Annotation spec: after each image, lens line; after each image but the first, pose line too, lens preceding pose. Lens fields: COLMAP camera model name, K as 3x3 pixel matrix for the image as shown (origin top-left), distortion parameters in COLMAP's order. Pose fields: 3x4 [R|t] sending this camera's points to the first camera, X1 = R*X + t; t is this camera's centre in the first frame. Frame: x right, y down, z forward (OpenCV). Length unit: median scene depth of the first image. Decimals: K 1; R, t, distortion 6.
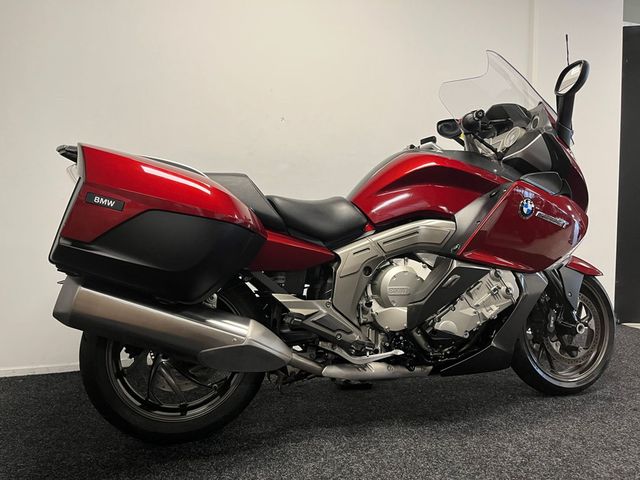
lens RADIAL K [[487.2, 0, 325.0], [0, 487.2, 240.0], [0, 0, 1]] dist [0.050048, -0.046177]
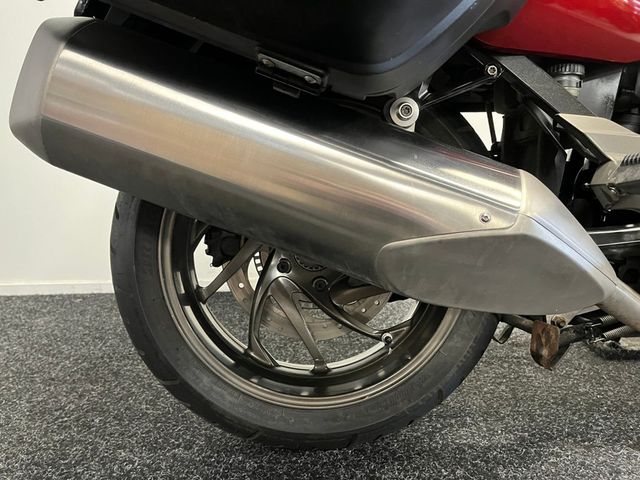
lens RADIAL K [[487.2, 0, 317.3], [0, 487.2, 236.6], [0, 0, 1]] dist [0.050048, -0.046177]
pose [[0.975538, 0.035570, -0.216932, -0.199201], [-0.012405, 0.994157, 0.107226, 0.163128], [0.219479, -0.101912, 0.970280, 0.572348]]
